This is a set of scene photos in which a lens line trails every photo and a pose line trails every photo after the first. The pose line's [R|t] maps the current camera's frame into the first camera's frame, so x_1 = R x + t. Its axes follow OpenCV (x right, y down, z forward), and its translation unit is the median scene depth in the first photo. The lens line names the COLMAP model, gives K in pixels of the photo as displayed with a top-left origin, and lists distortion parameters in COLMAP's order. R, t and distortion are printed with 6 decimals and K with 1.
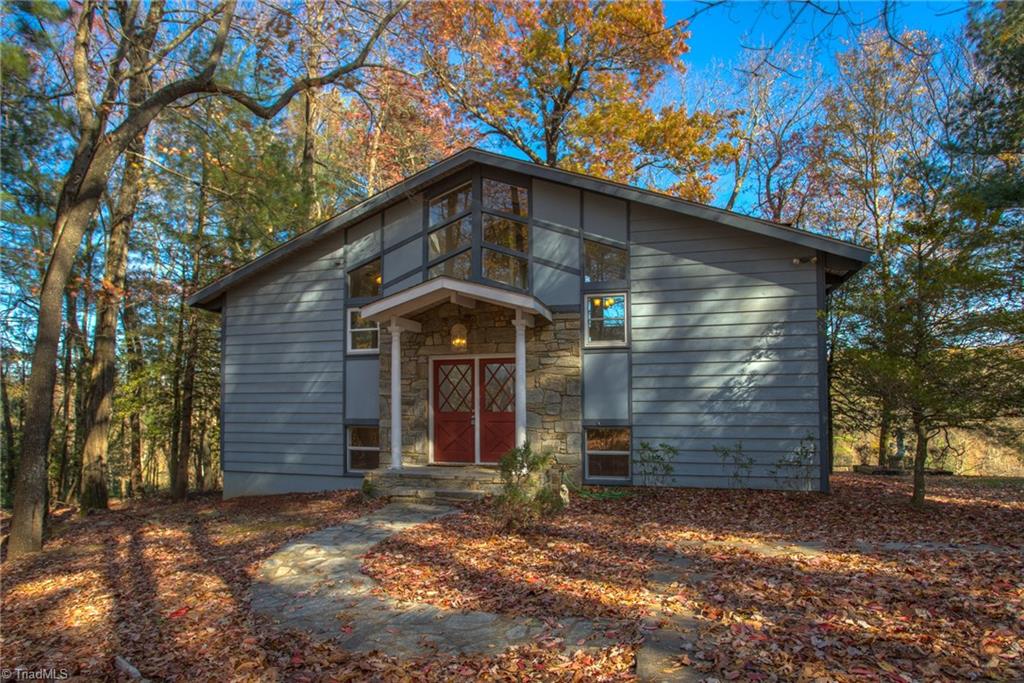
lens RADIAL K [[625.7, 0, 513.1], [0, 625.7, 373.3], [0, 0, 1]] dist [-0.004102, 0.000013]
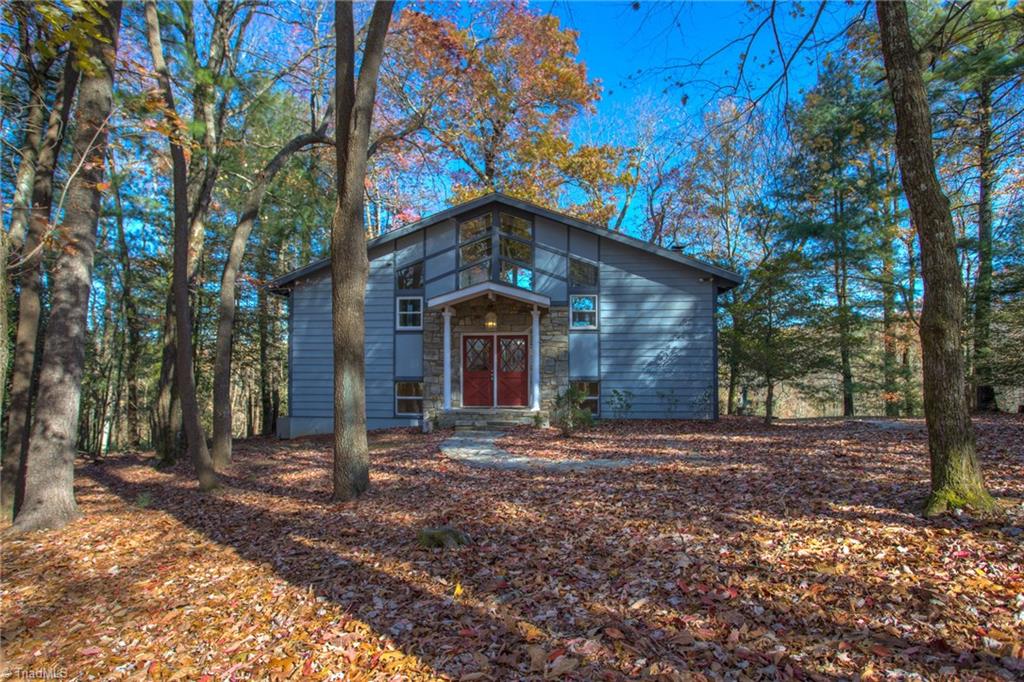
lens RADIAL K [[589.5, 0, 512.0], [0, 589.5, 341.0], [0, 0, 1]] dist [0.000945, 0.000092]
pose [[0.978980, 0.017442, 0.203210, -0.302250], [-0.016348, 0.999841, -0.007058, -0.000990], [-0.203301, 0.003587, 0.979110, -0.361834]]
